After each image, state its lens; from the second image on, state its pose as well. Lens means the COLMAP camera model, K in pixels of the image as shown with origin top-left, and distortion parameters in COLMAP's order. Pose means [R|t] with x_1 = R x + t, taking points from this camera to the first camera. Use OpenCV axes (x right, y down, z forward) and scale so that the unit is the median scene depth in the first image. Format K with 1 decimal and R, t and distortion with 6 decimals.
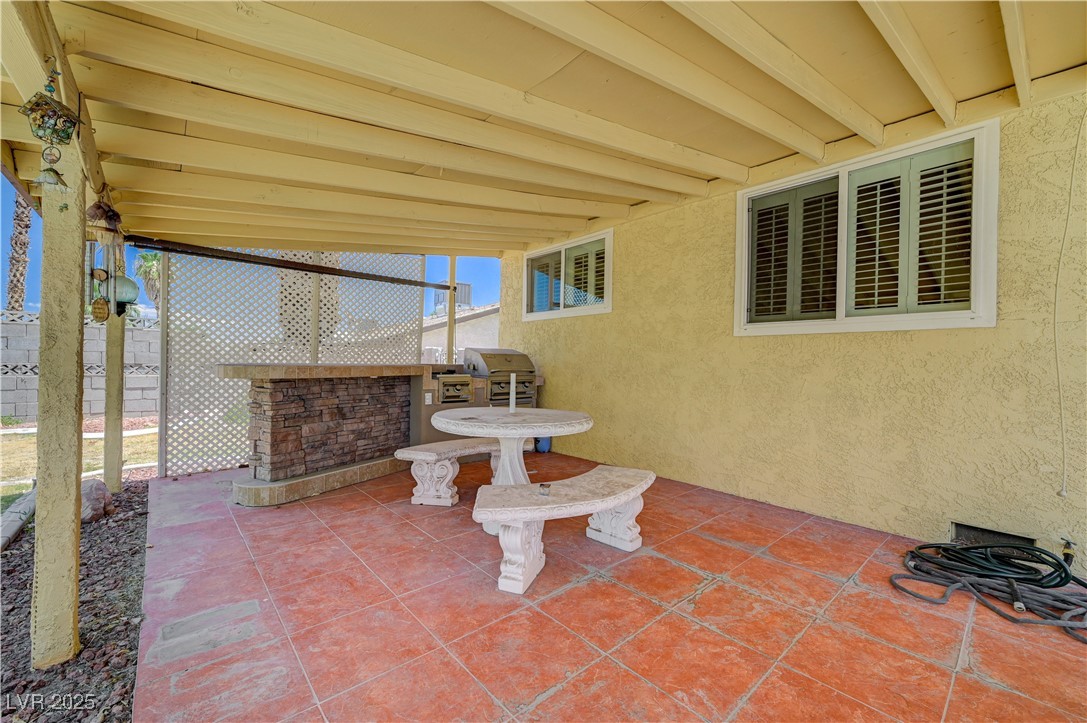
lens RADIAL K [[429.1, 0, 543.5], [0, 429.1, 361.5], [0, 0, 1]] dist [-0.001578, 0.000169]
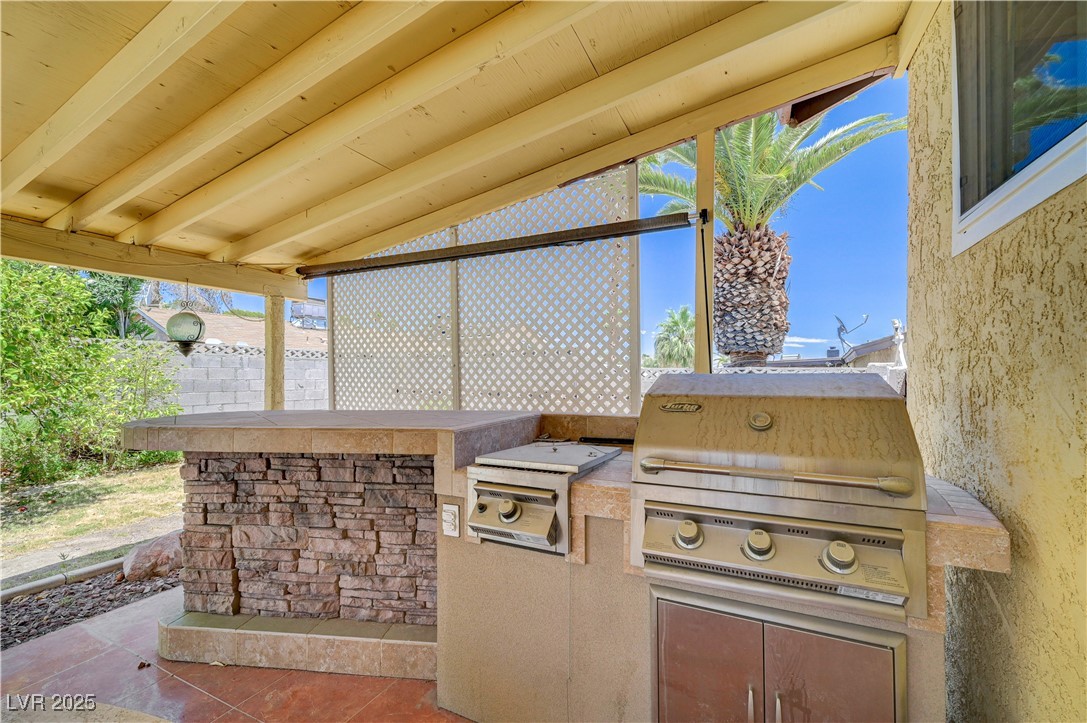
lens RADIAL K [[469.6, 0, 543.5], [0, 469.6, 361.5], [0, 0, 1]] dist [-0.001339, -0.000092]
pose [[0.376109, -0.028455, -0.926138, 0.160448], [0.013352, 0.999591, -0.025289, -0.044117], [0.926479, -0.002854, 0.376336, 1.042045]]
